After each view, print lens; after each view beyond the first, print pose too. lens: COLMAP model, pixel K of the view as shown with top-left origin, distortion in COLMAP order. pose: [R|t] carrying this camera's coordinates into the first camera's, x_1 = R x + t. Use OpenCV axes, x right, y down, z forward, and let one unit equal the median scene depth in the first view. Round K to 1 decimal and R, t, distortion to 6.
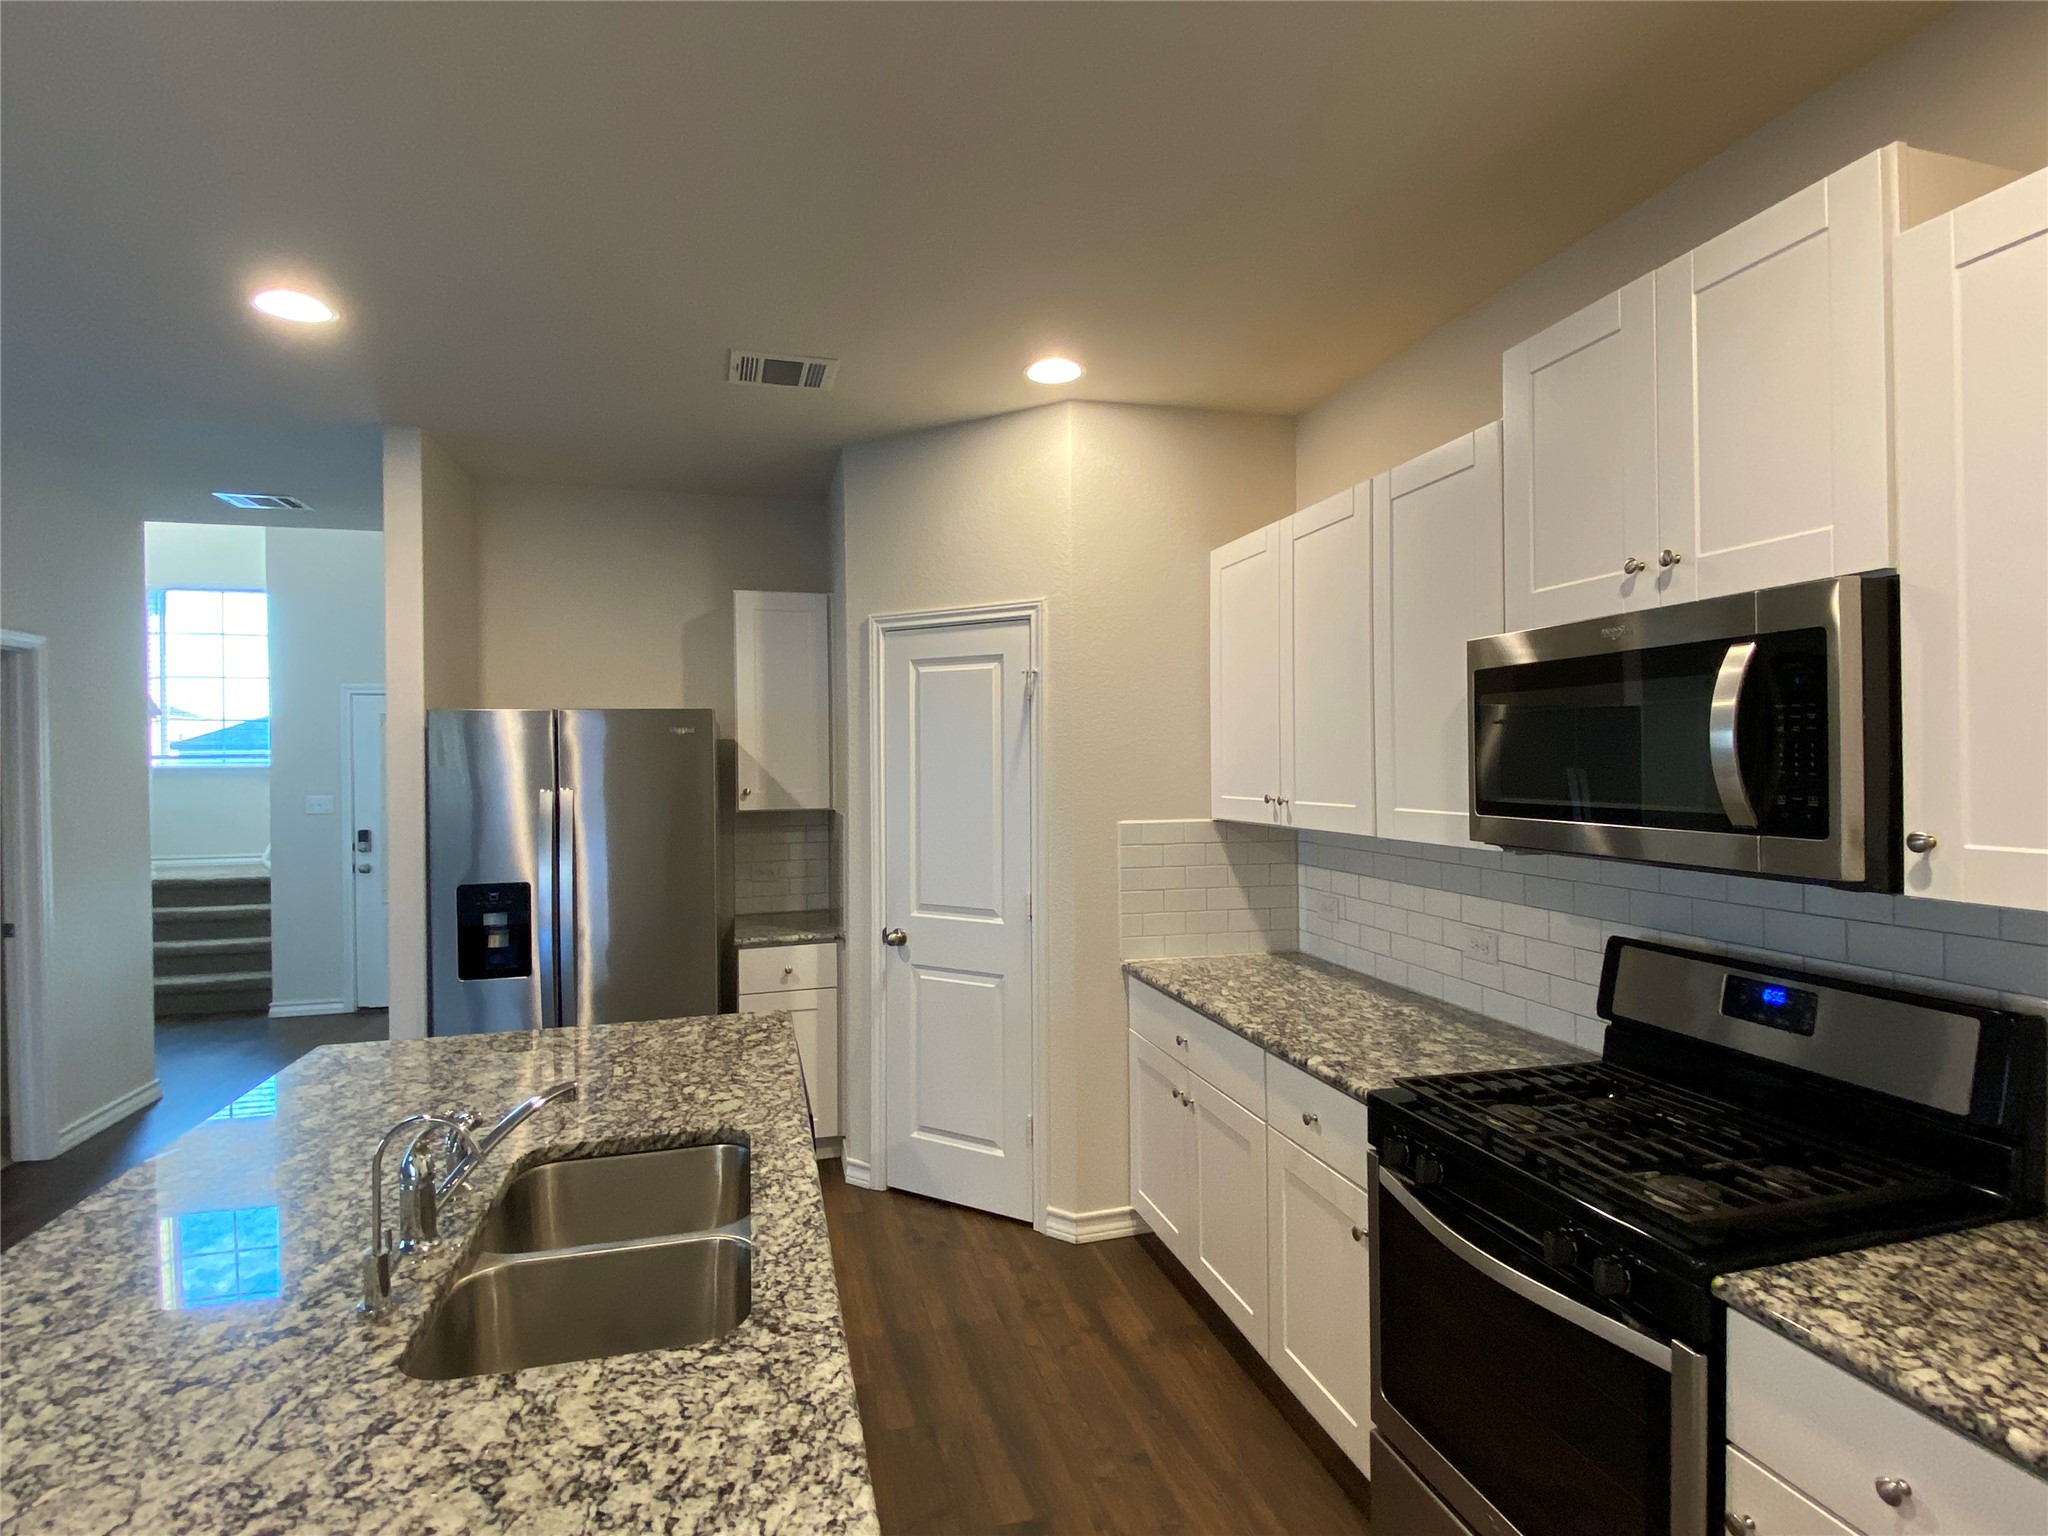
lens RADIAL K [[1017.9, 0, 1024.0], [0, 1017.9, 768.0], [0, 0, 1]] dist [0.002398, -0.000045]
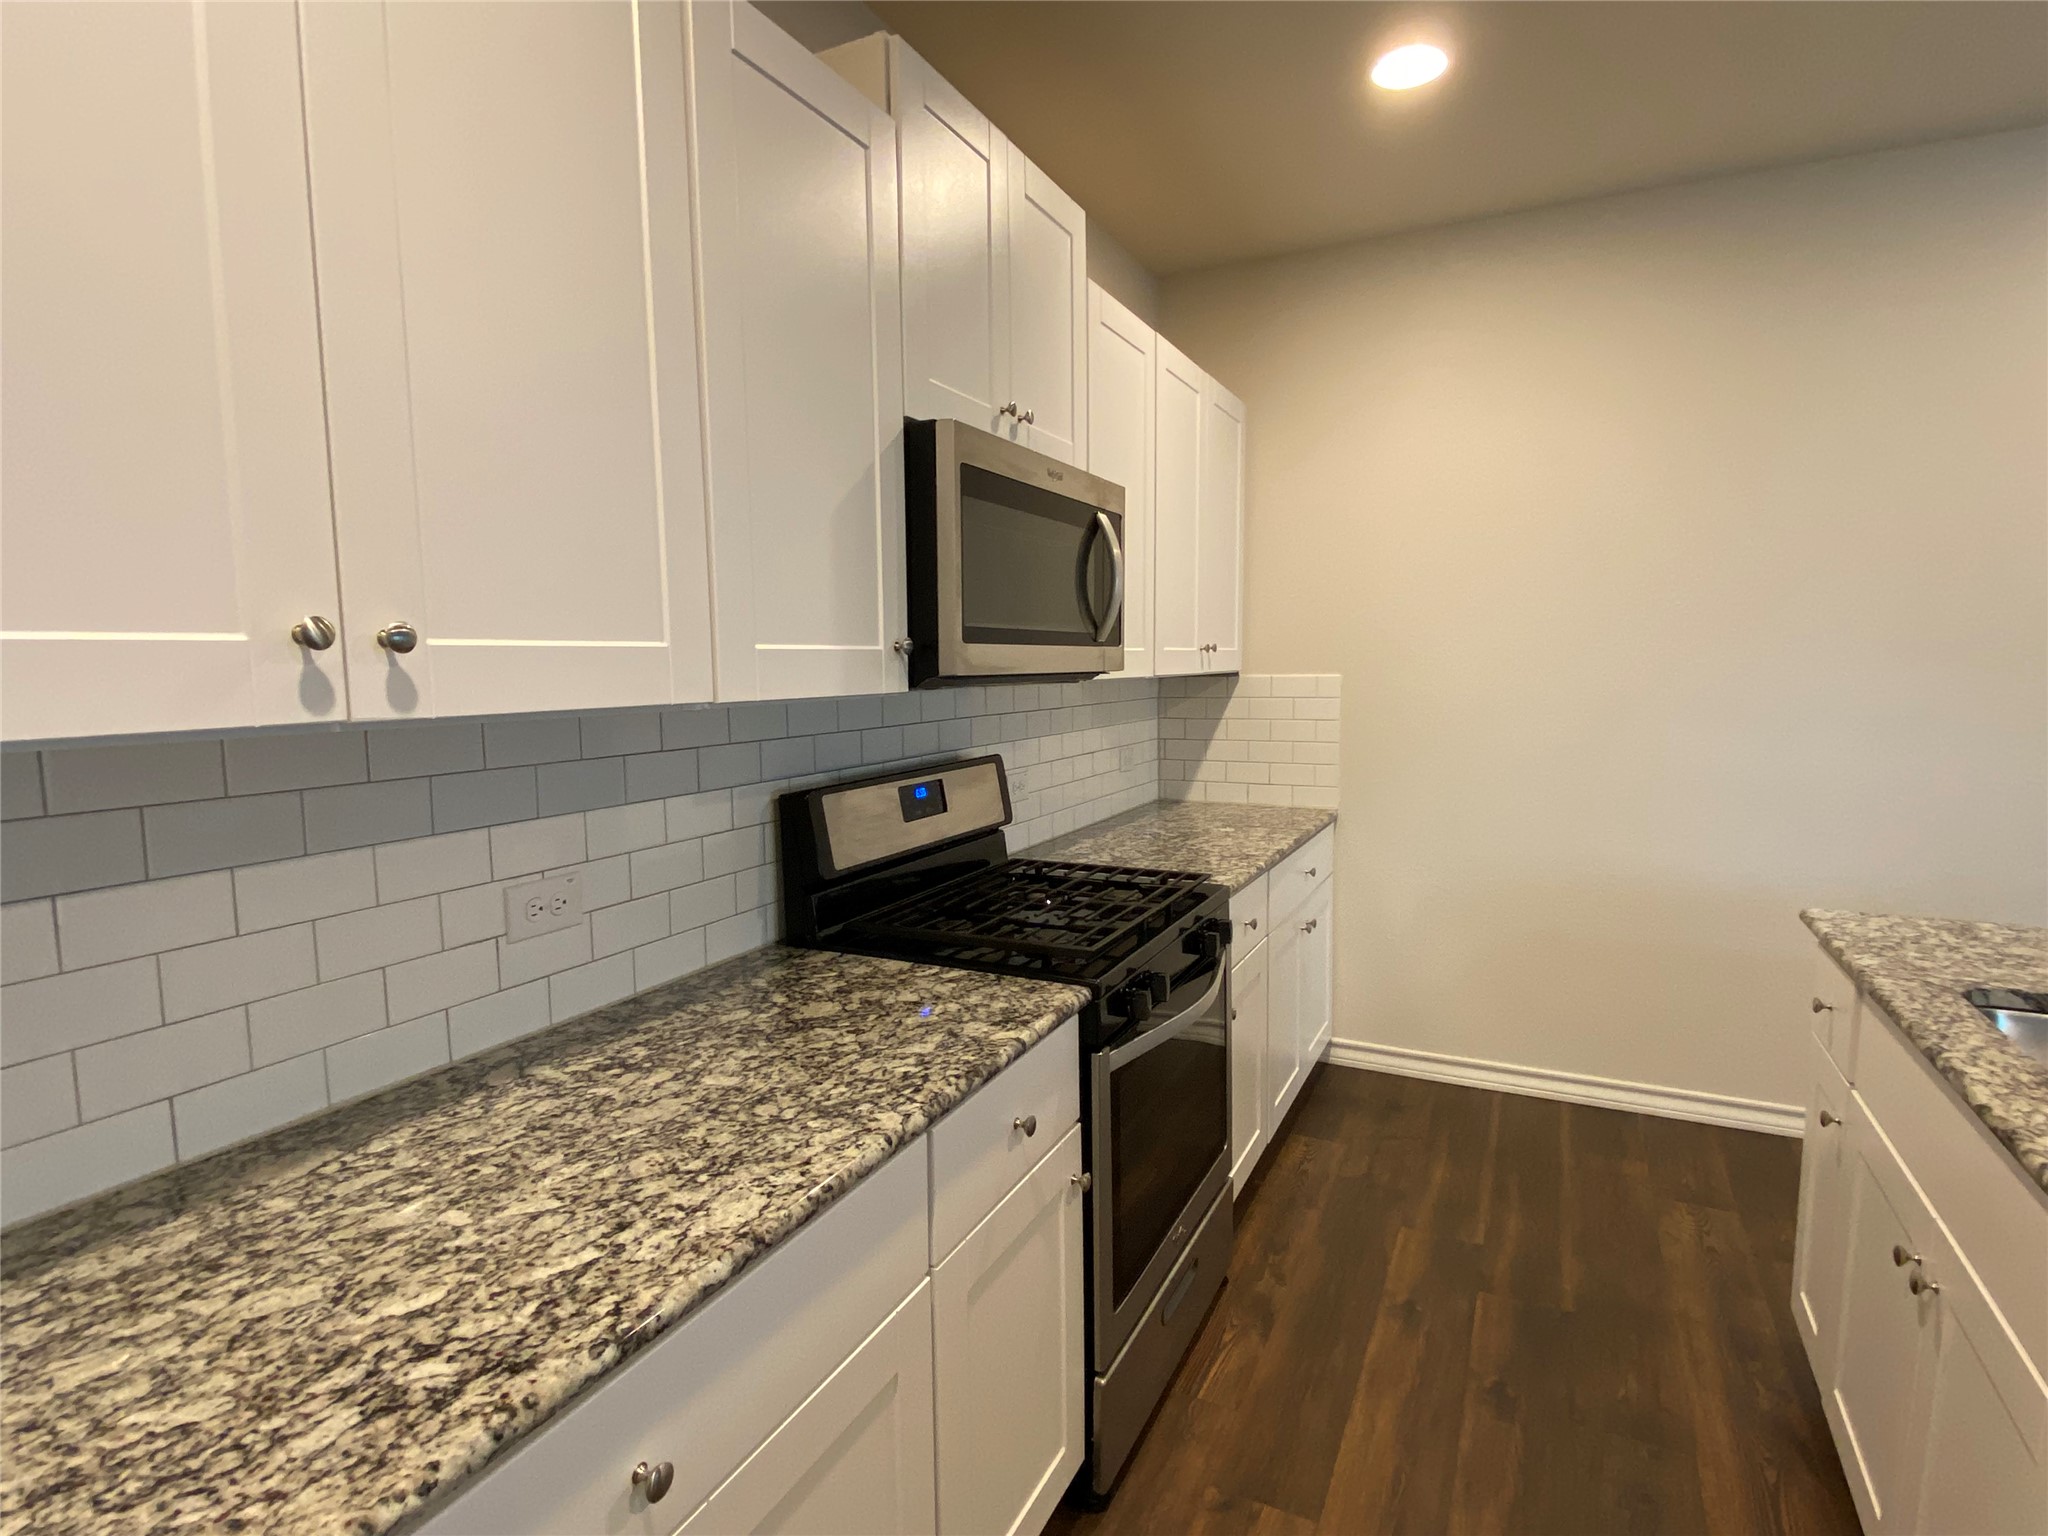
lens RADIAL K [[1017.9, 0, 1024.0], [0, 1017.9, 768.0], [0, 0, 1]] dist [0.002398, -0.000045]
pose [[-0.739749, -0.051576, 0.670904, -0.091423], [0.024627, 0.994315, 0.103593, 0.039413], [-0.672432, 0.093155, -0.734273, 0.989261]]
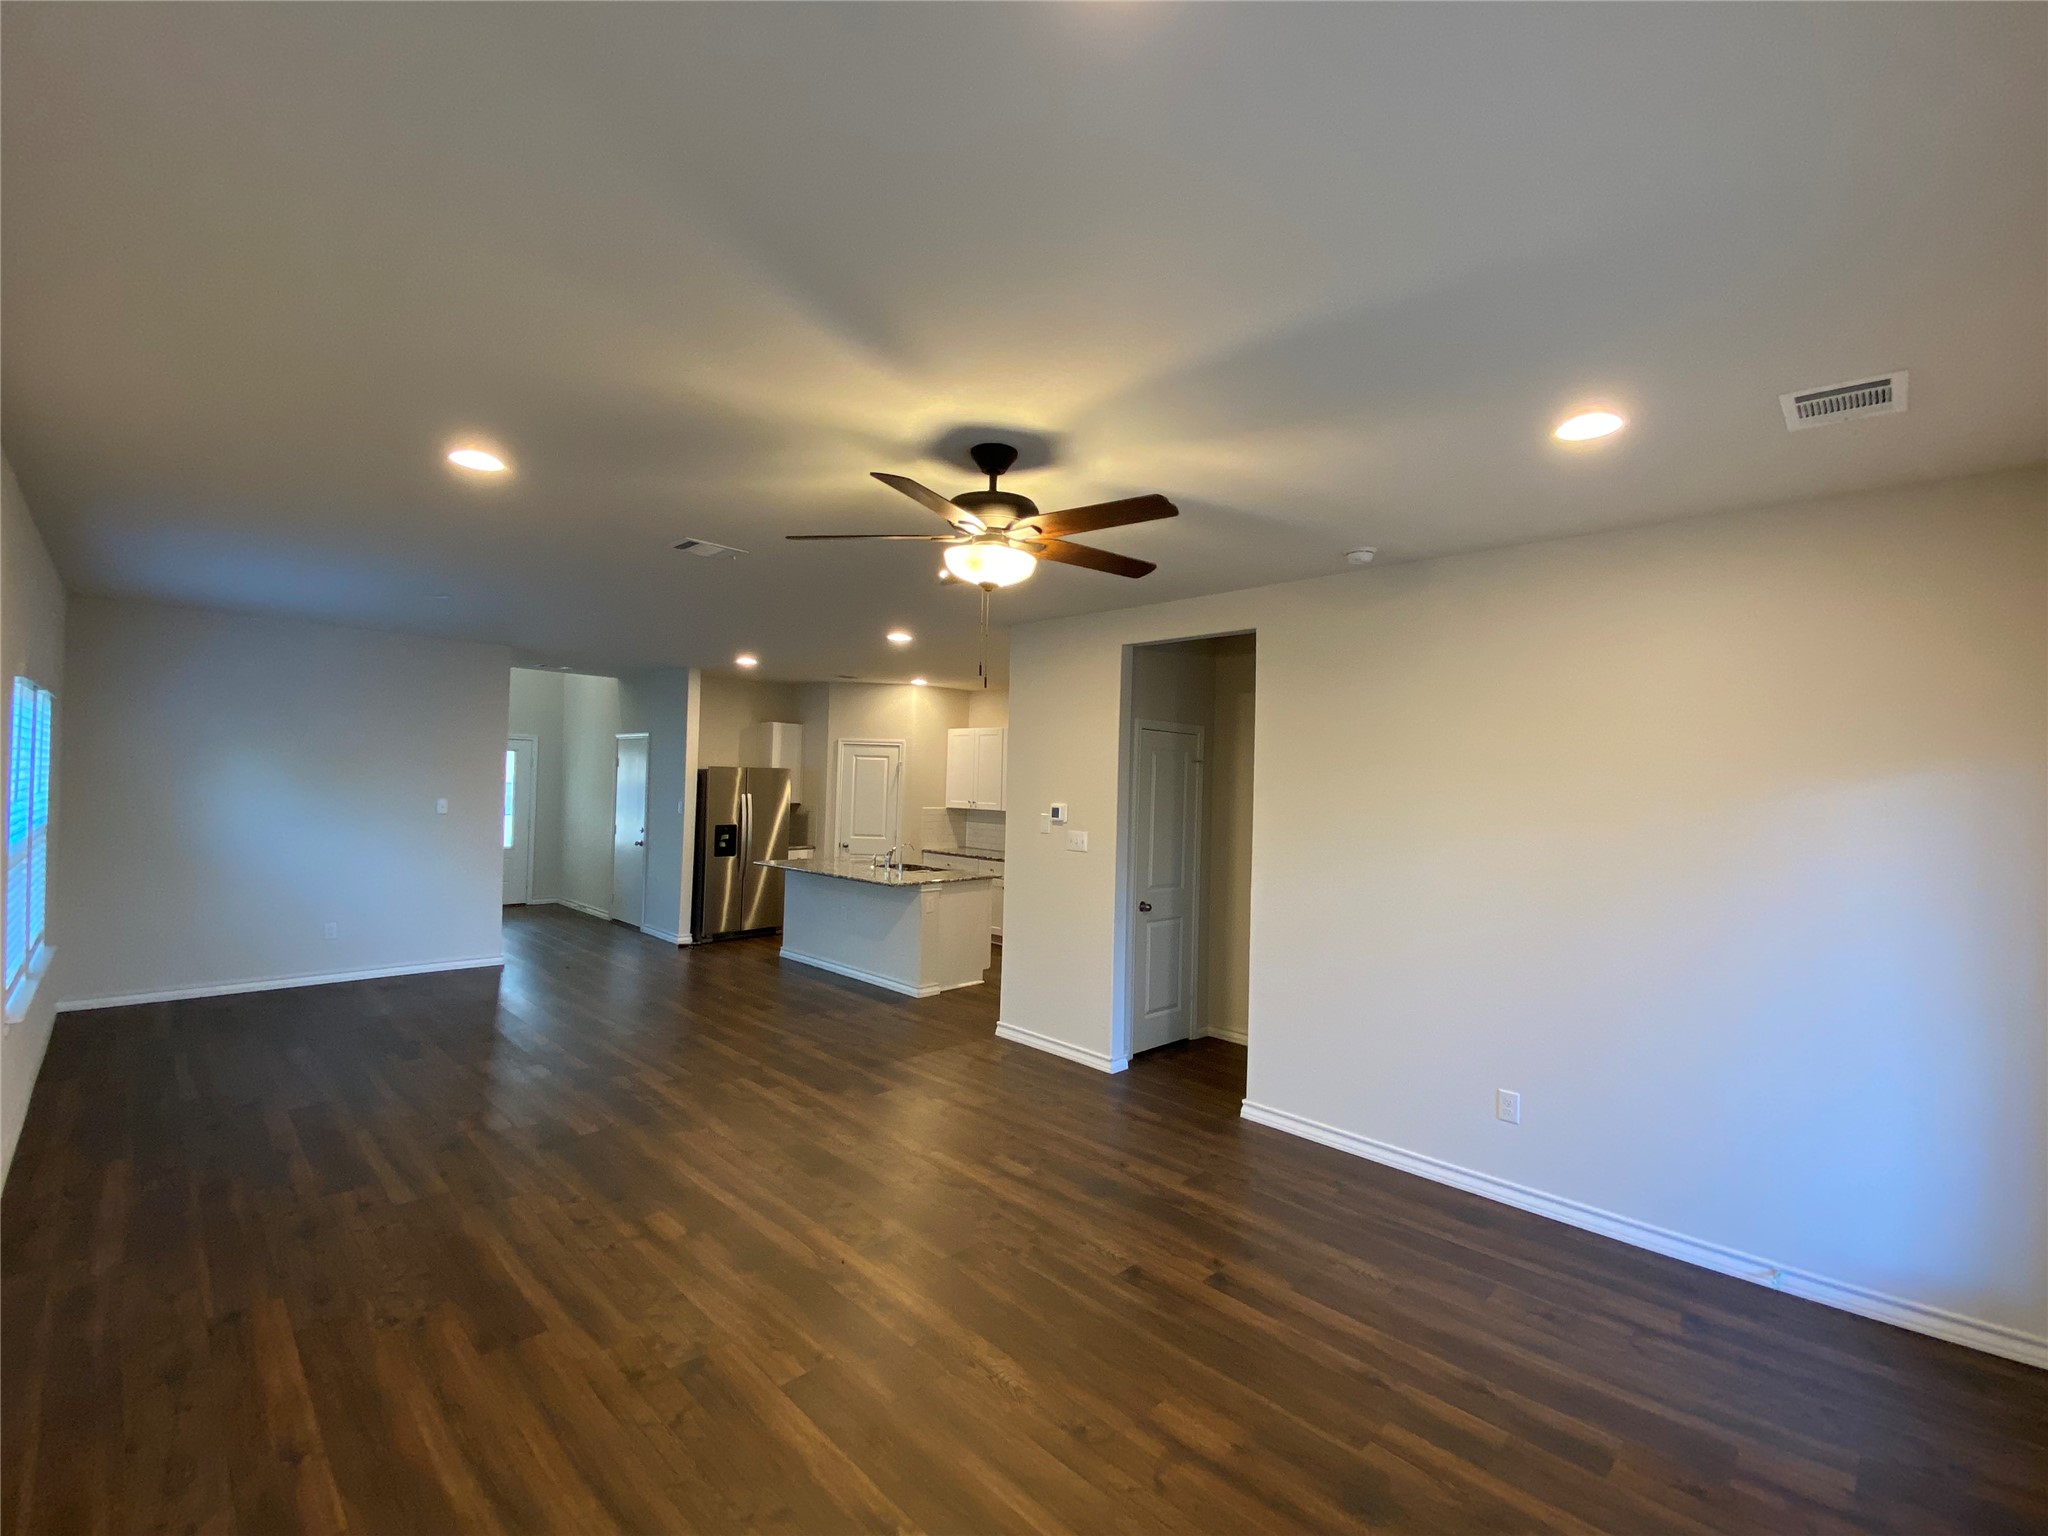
lens RADIAL K [[832.5, 0, 1024.0], [0, 832.5, 768.0], [0, 0, 1]] dist [0.001432, -0.015849]
pose [[0.849360, 0.045812, 0.525823, -1.082597], [-0.032558, 0.998876, -0.034436, 0.004240], [-0.526810, 0.012129, 0.849897, -1.540796]]
